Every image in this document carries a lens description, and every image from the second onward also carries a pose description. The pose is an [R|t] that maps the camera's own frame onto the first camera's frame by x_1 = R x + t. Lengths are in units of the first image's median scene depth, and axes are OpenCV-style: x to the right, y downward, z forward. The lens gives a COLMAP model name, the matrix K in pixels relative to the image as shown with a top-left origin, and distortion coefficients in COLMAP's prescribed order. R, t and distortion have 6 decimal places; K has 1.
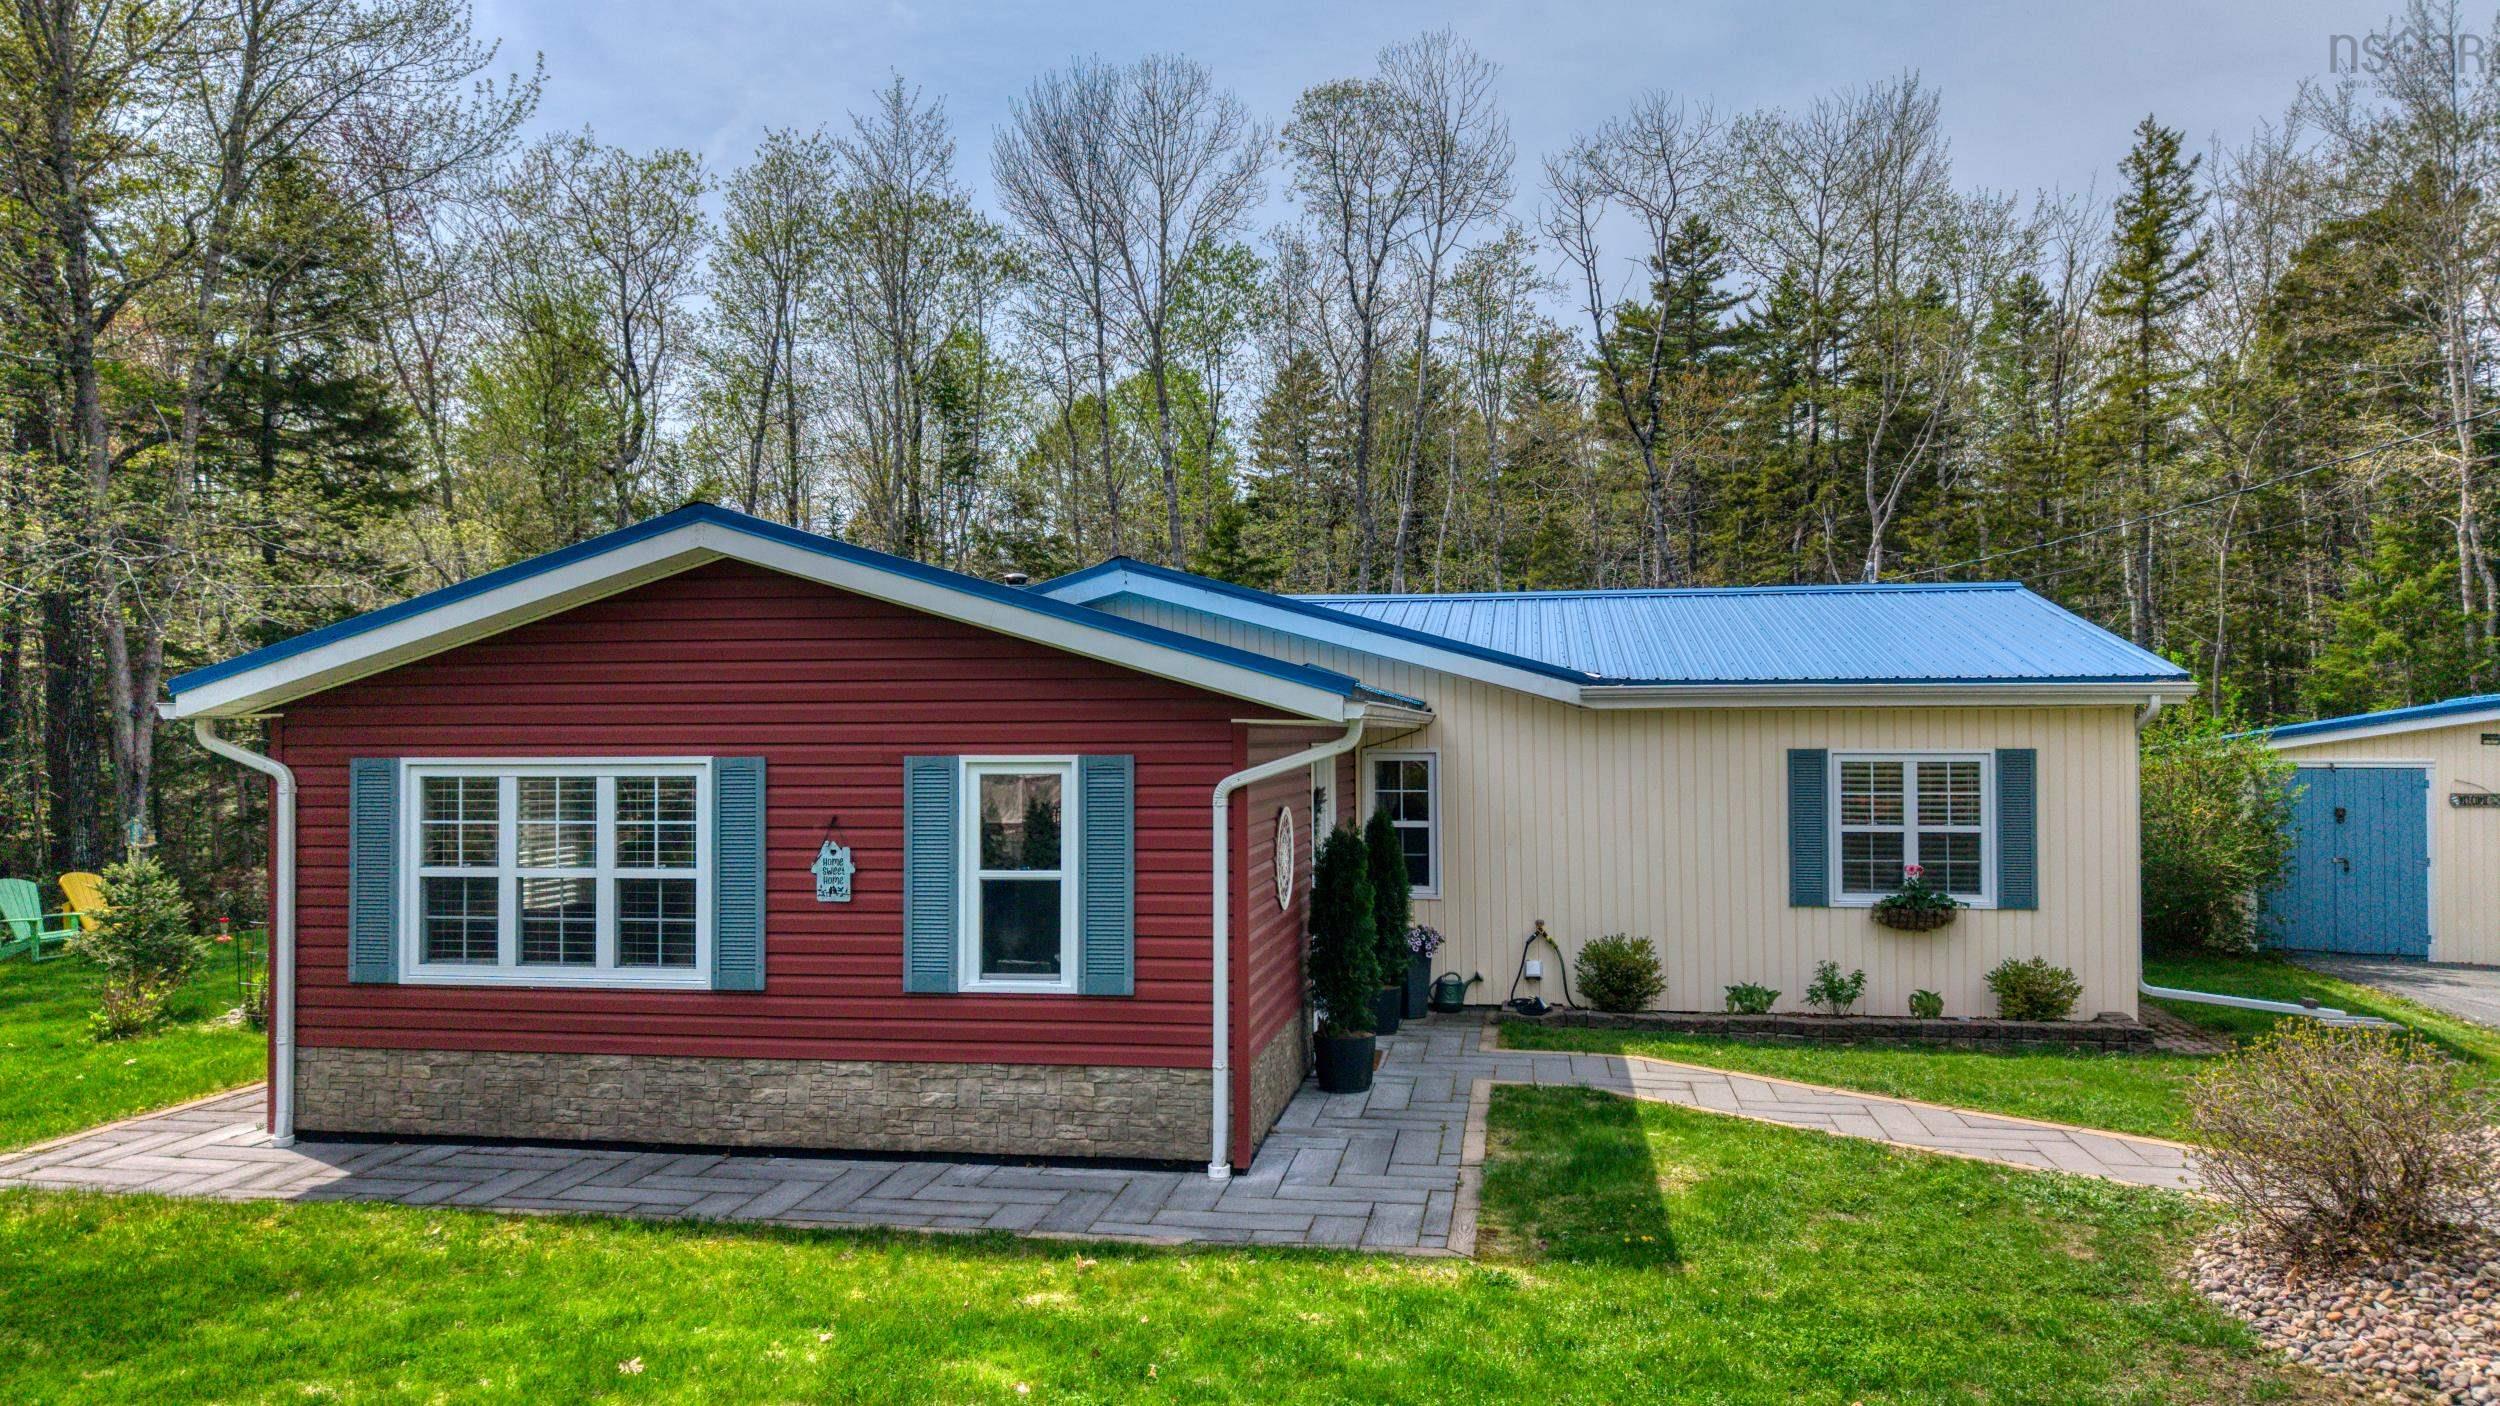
lens RADIAL K [[1703.6, 0, 1261.0], [0, 1703.6, 712.5], [0, 0, 1]] dist [0.027800, -0.022006]
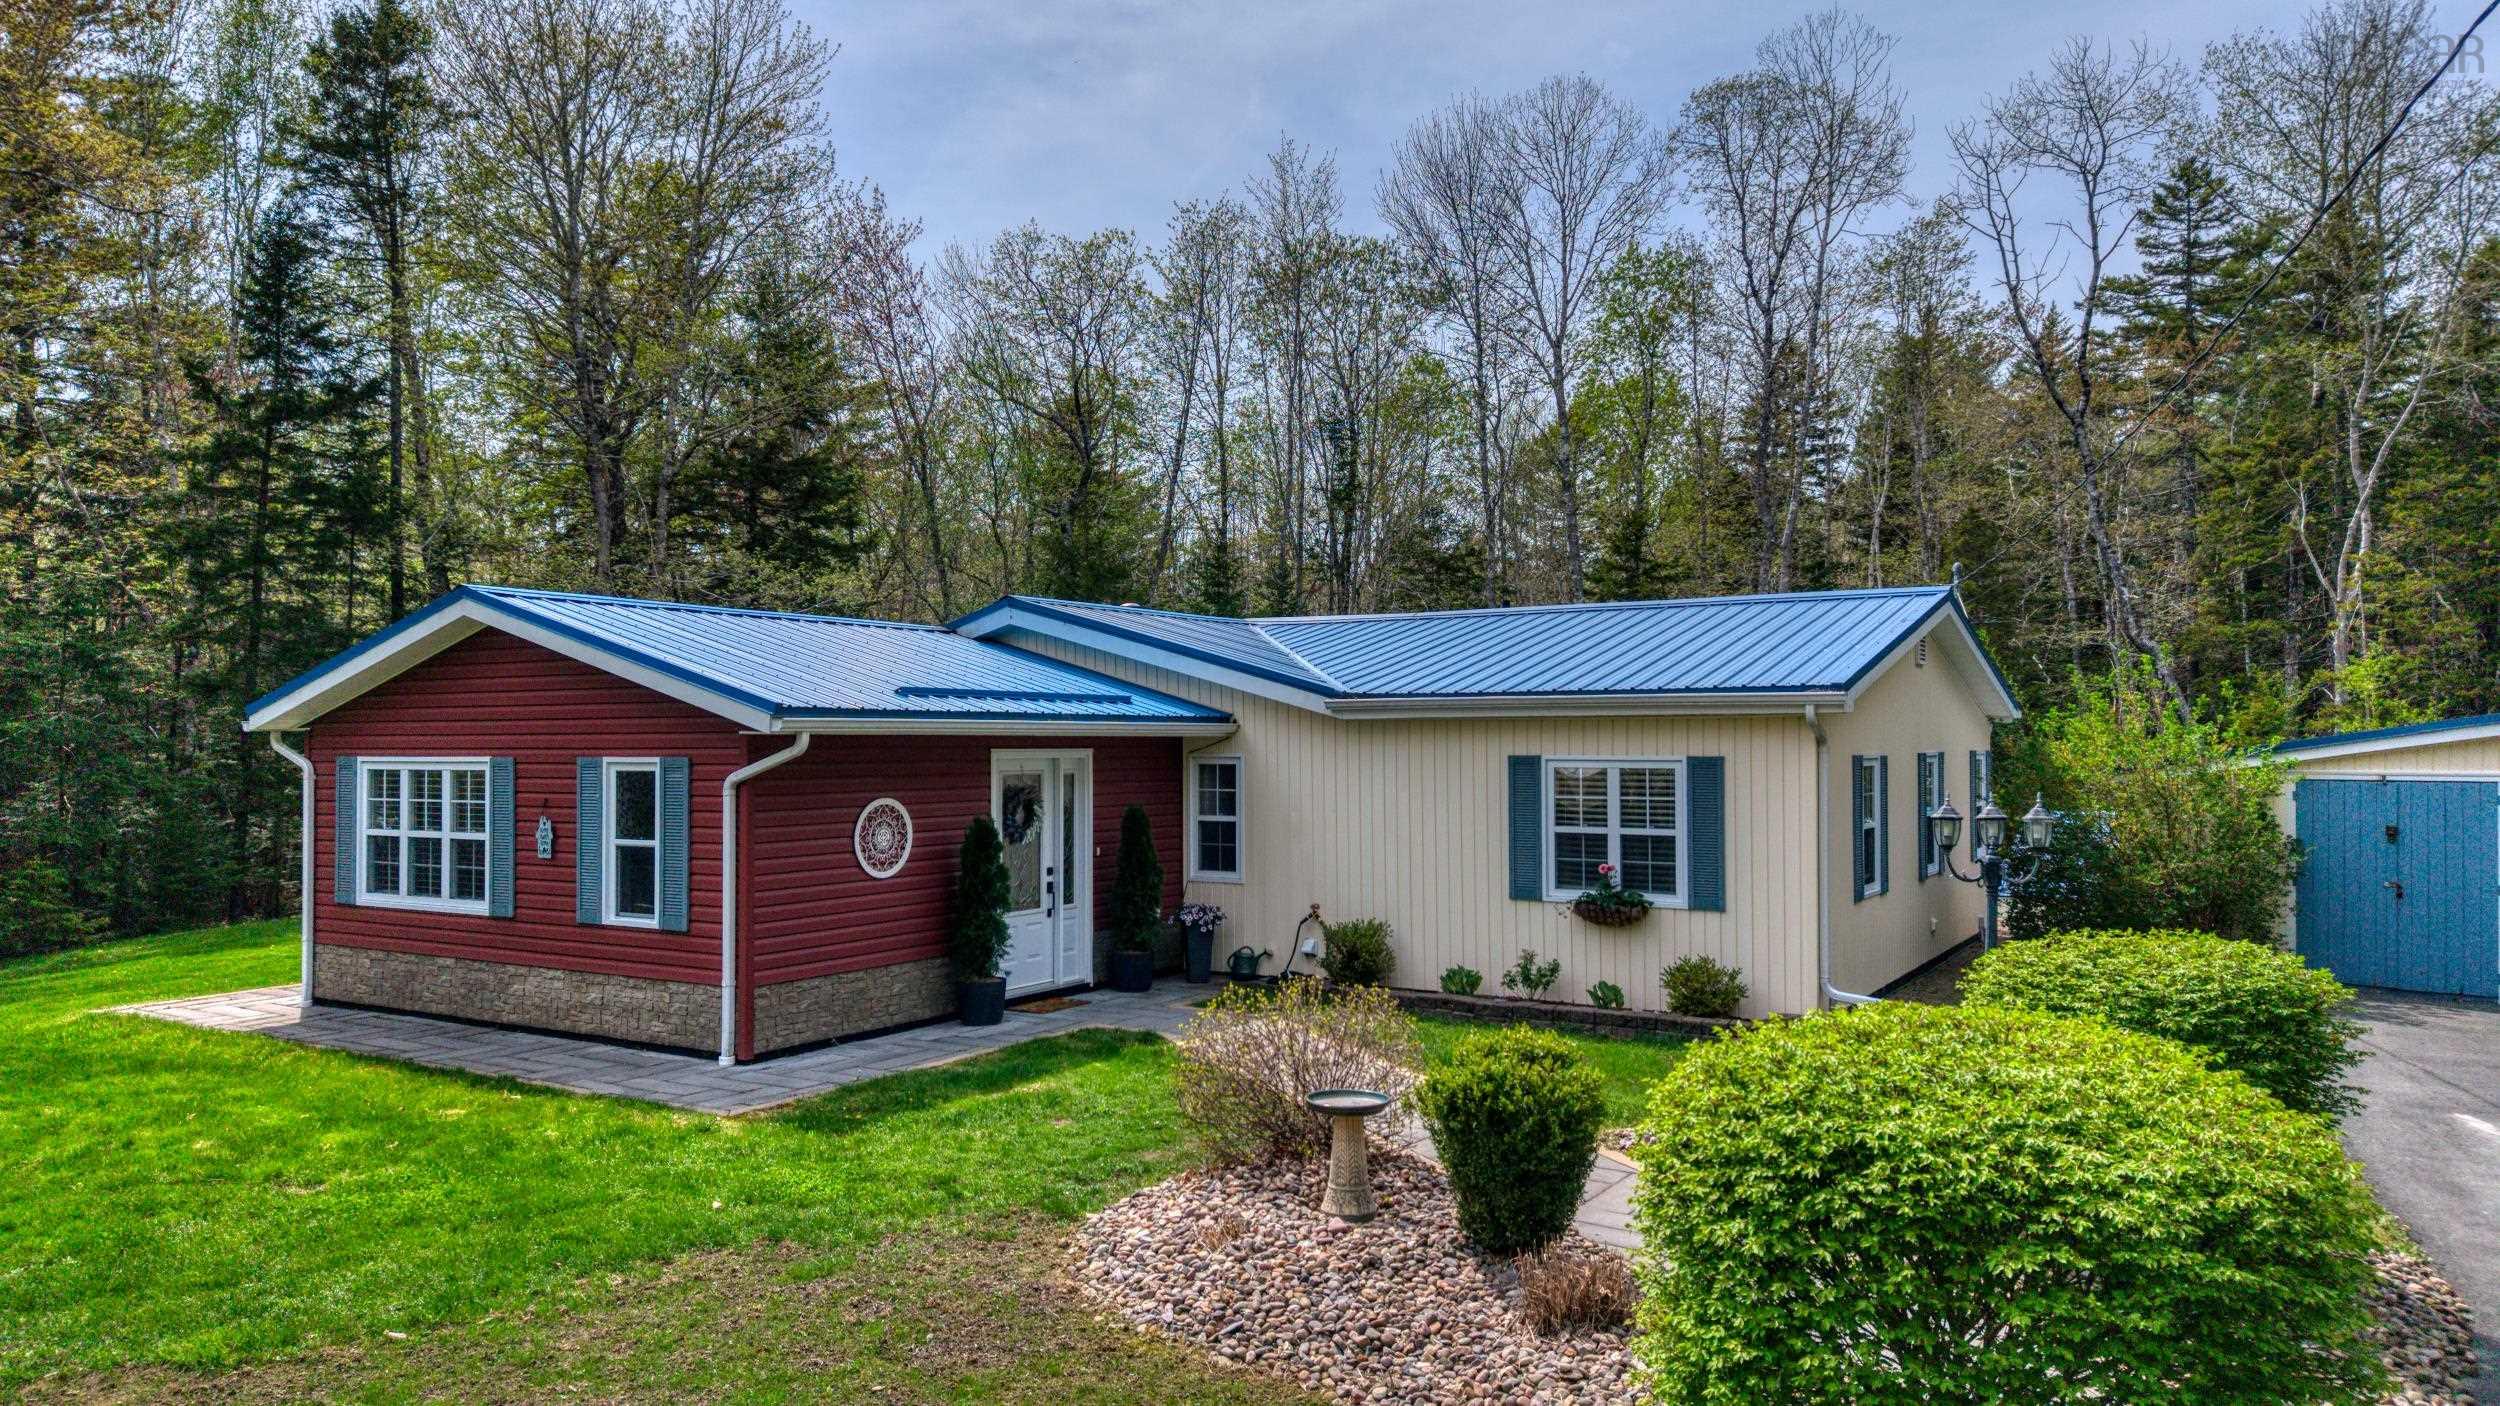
lens RADIAL K [[1703.6, 0, 1261.0], [0, 1703.6, 712.5], [0, 0, 1]] dist [0.027800, -0.022006]
pose [[0.923170, -0.003559, -0.384376, 0.825390], [0.003631, 0.999993, -0.000539, -0.008779], [0.384376, -0.000898, 0.923176, -0.097843]]
